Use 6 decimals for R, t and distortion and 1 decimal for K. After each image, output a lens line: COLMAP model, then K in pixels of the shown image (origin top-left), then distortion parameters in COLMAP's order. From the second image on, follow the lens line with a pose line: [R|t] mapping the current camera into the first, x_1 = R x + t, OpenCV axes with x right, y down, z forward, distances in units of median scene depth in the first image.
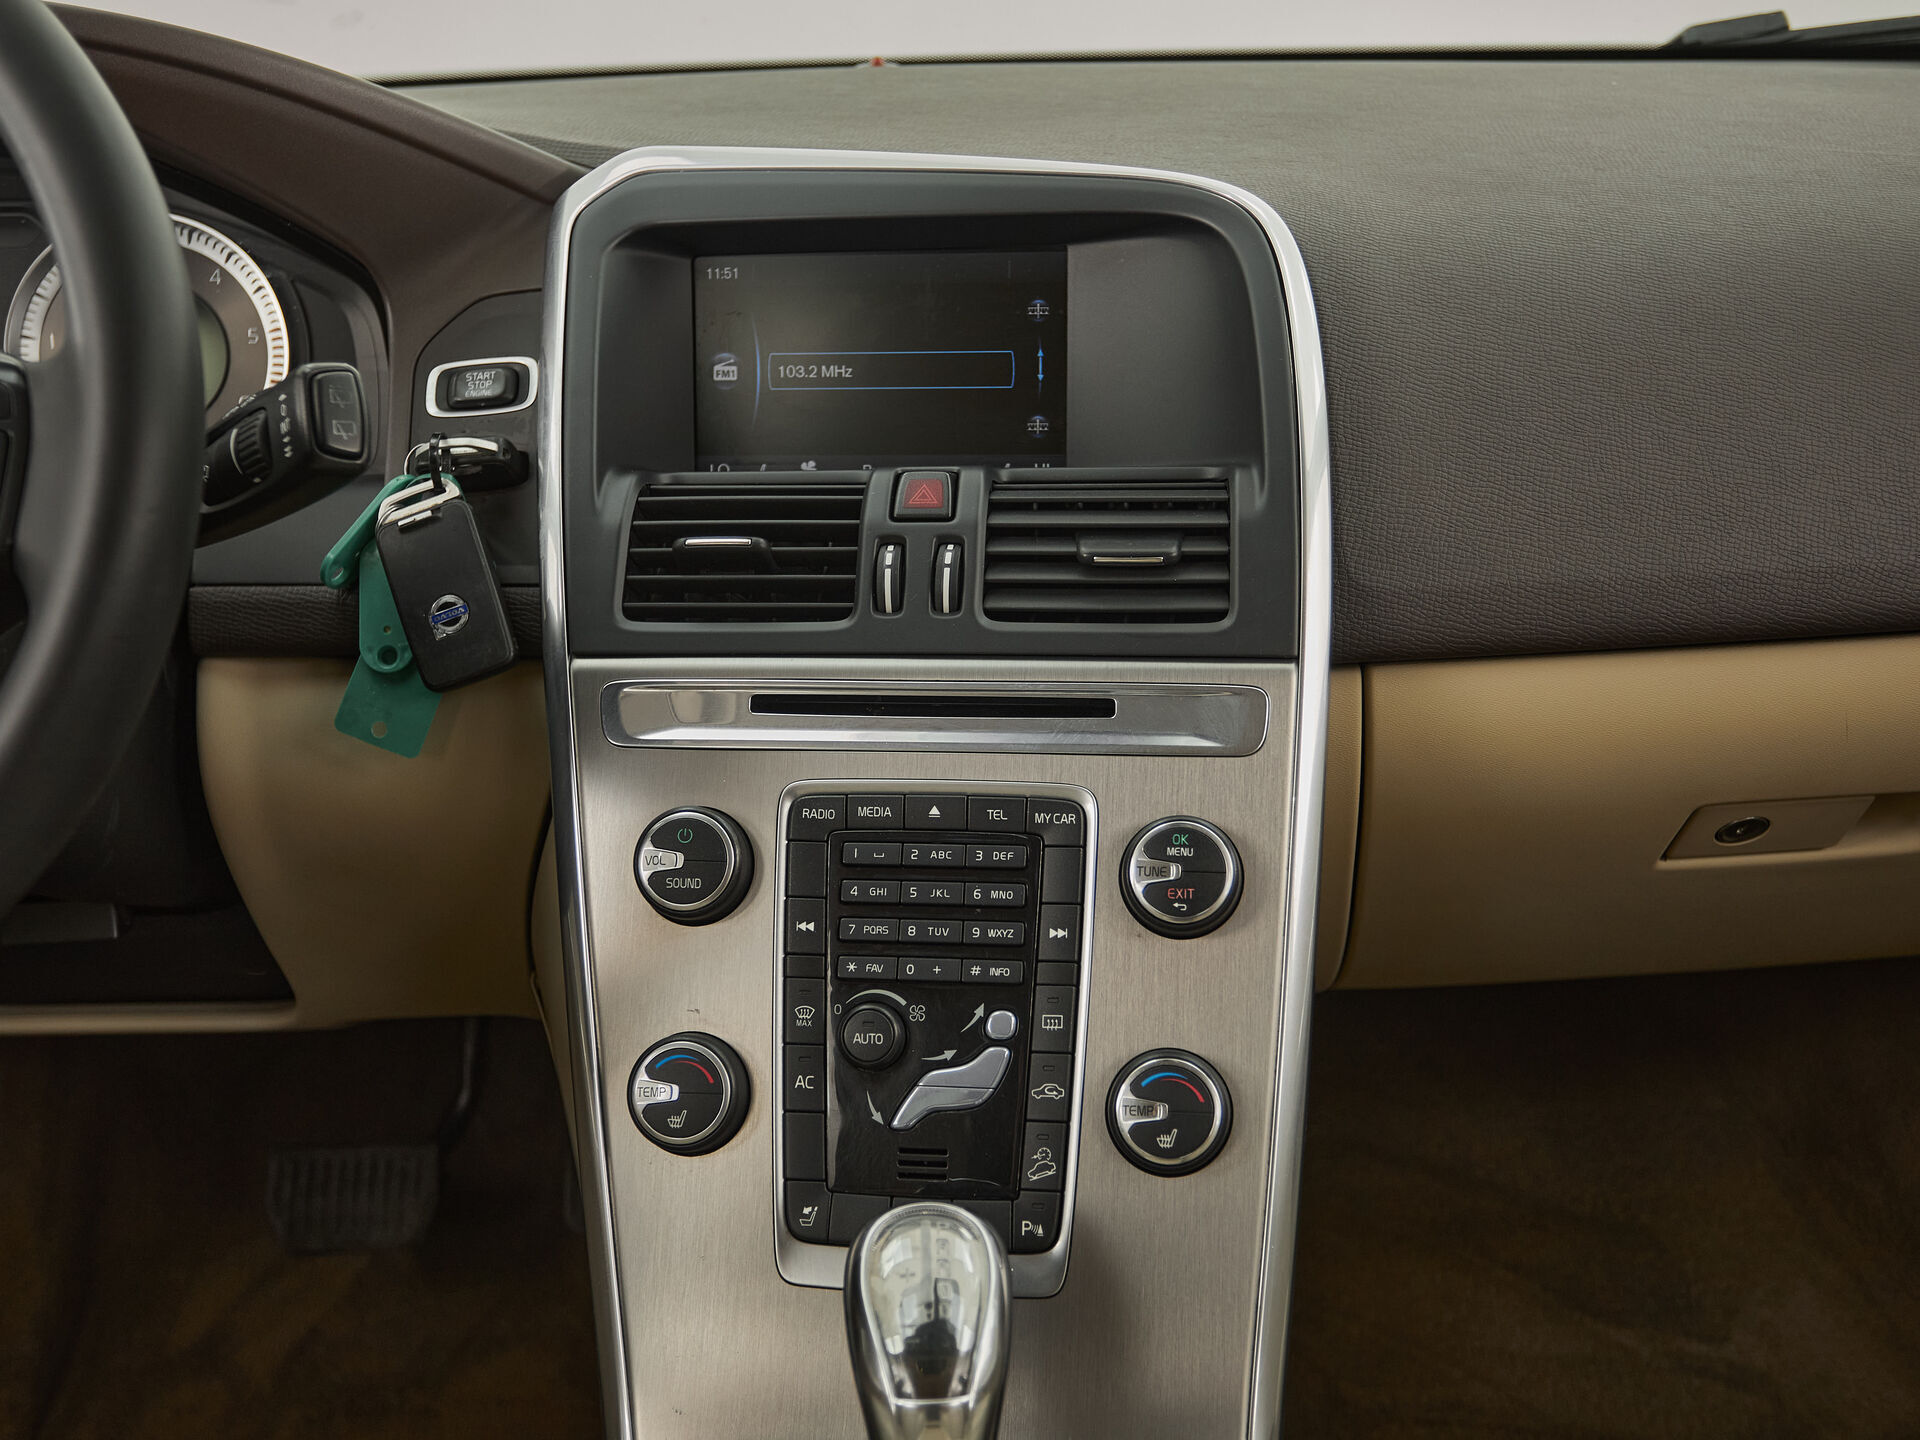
lens RADIAL K [[1964.4, 0, 947.7], [0, 1964.4, 716.6], [0, 0, 1]] dist [-0.011164, 0.000000]
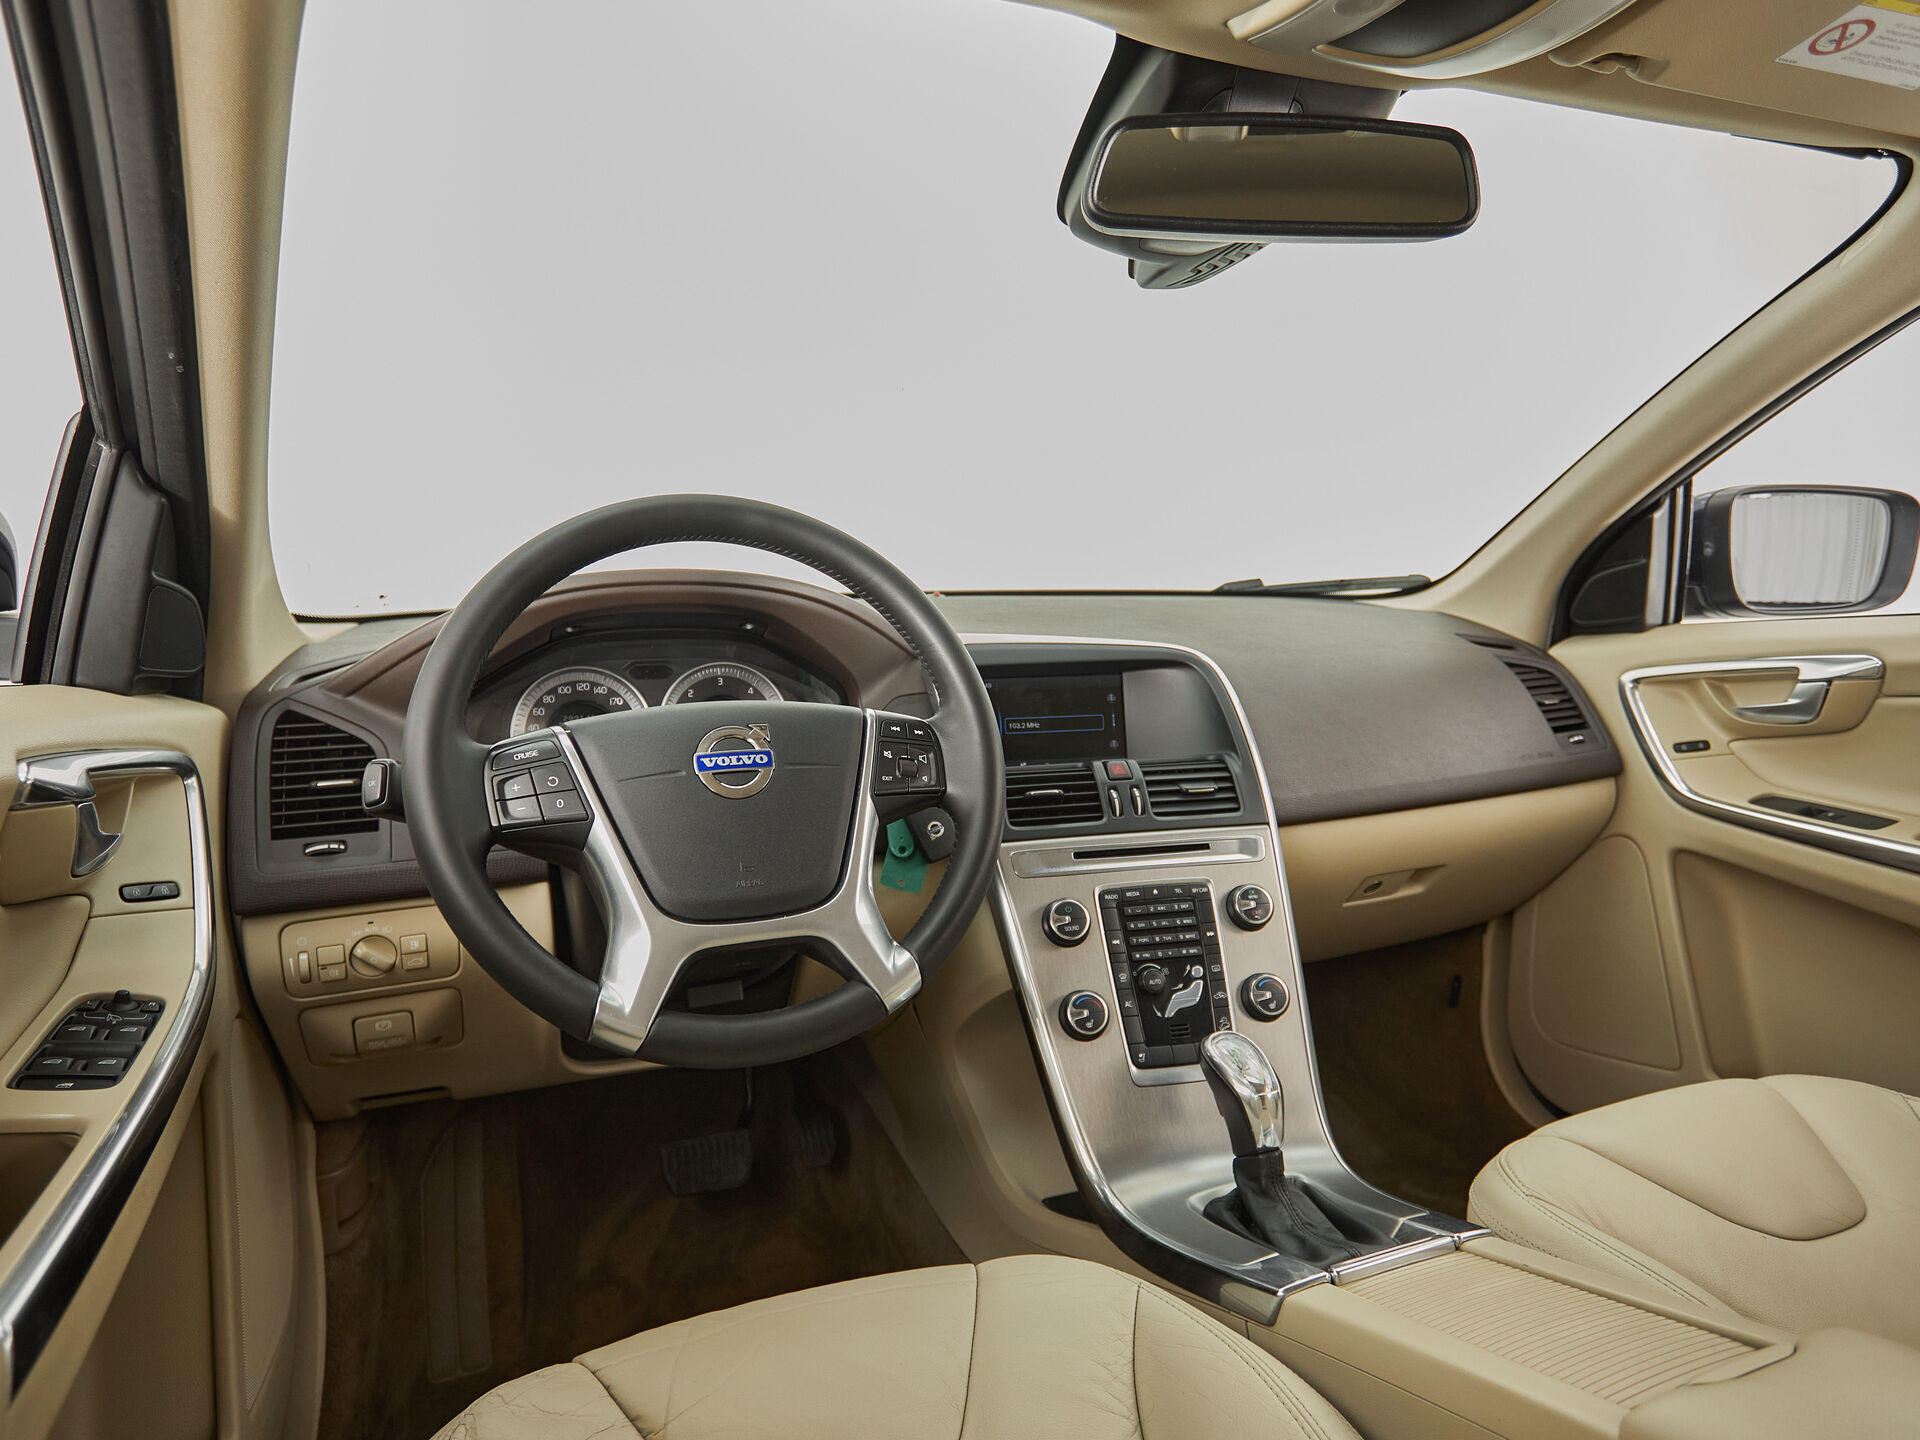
lens RADIAL K [[1157.4, 0, 946.8], [0, 1157.4, 748.9], [0, 0, 1]] dist [-0.000610, -0.001616]
pose [[0.938663, -0.033876, 0.343167, -0.716396], [0.091769, 0.983816, -0.153896, 0.067843], [-0.332399, 0.175949, 0.926581, -0.302860]]
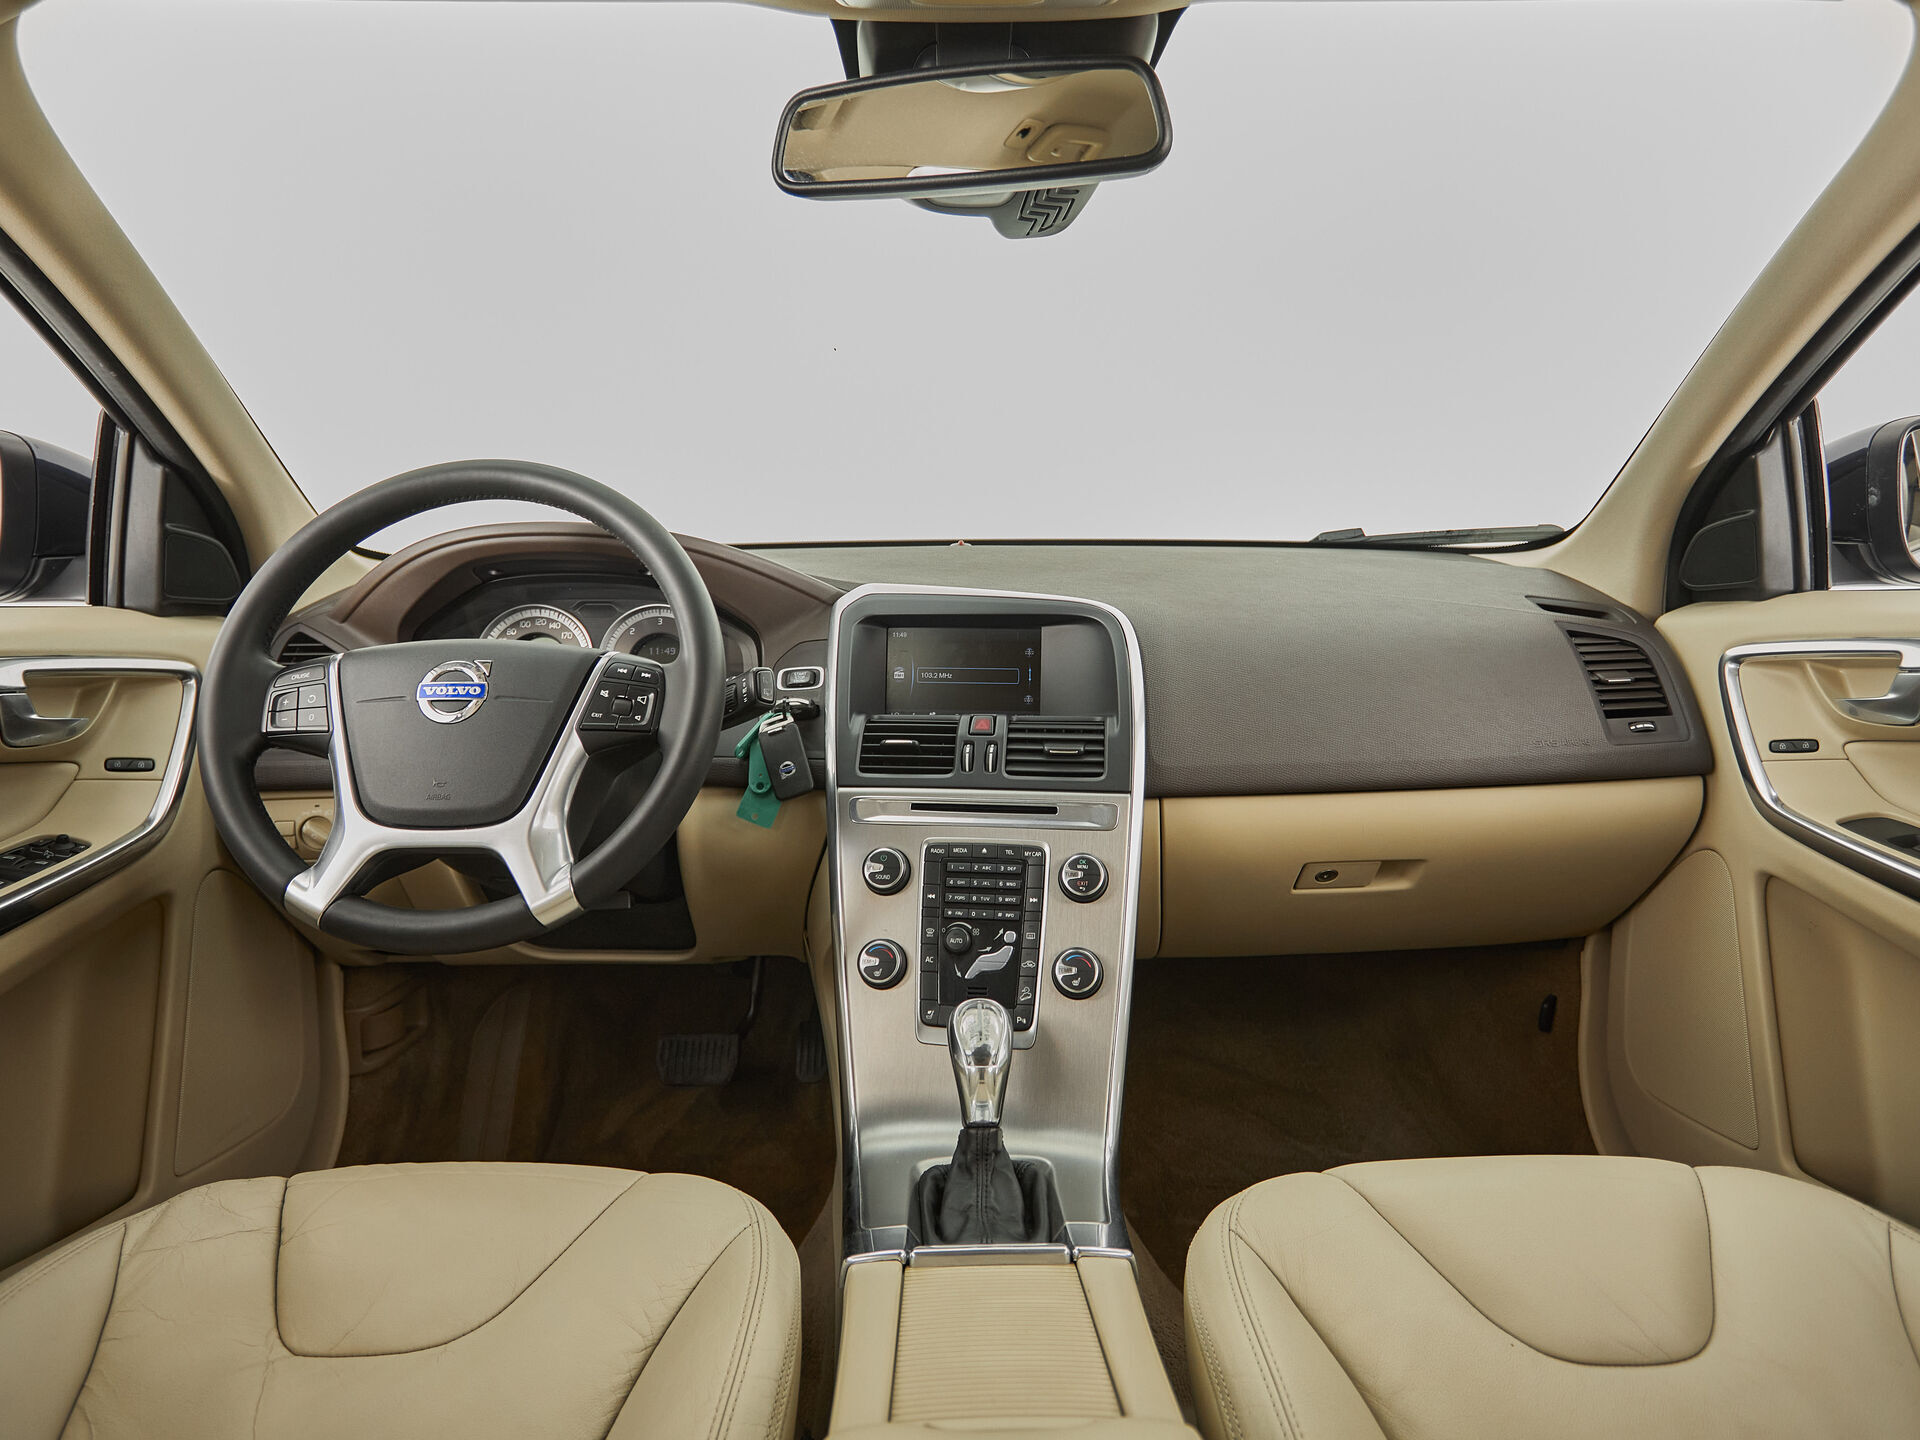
lens RADIAL K [[1157.4, 0, 966.3], [0, 1157.4, 681.5], [0, 0, 1]] dist [-0.000610, -0.001616]
pose [[0.999708, 0.021601, -0.010802, -0.017278], [-0.023140, 0.984763, -0.172357, 0.085059], [0.006915, 0.172557, 0.984975, -0.447908]]
